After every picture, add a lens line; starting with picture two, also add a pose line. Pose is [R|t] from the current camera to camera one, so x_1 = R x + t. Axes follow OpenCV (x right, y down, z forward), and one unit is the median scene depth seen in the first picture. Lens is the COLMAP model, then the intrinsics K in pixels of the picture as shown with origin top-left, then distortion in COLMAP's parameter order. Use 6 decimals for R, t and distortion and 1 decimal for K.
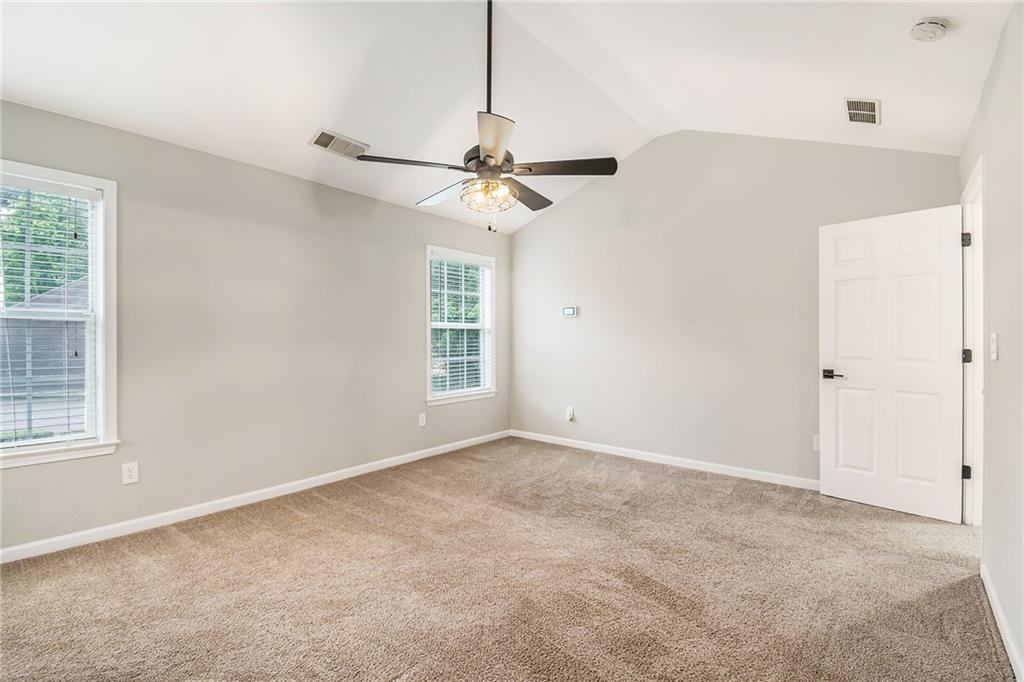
lens RADIAL K [[474.8, 0, 494.0], [0, 474.8, 342.1], [0, 0, 1]] dist [0.019378, -0.000017]
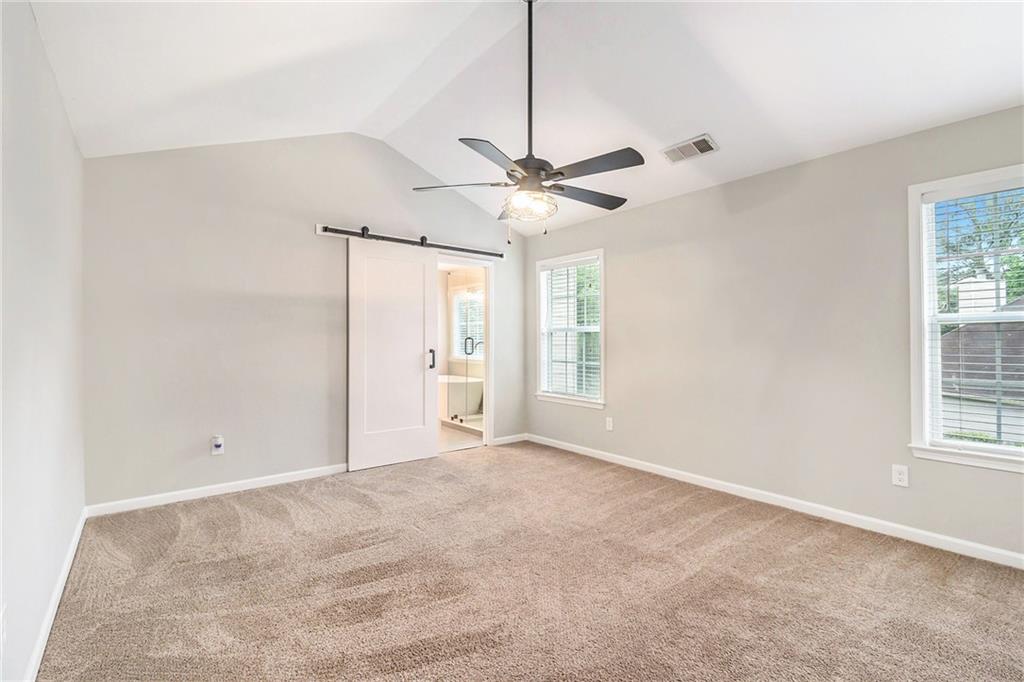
lens RADIAL K [[447.9, 0, 512.0], [0, 447.9, 341.0], [0, 0, 1]] dist [0.000633, 0.000076]
pose [[-0.197832, -0.002953, -0.980232, 0.728873], [-0.010056, 0.999949, -0.000983, -0.006805], [0.980184, 0.009663, -0.197851, 0.868453]]
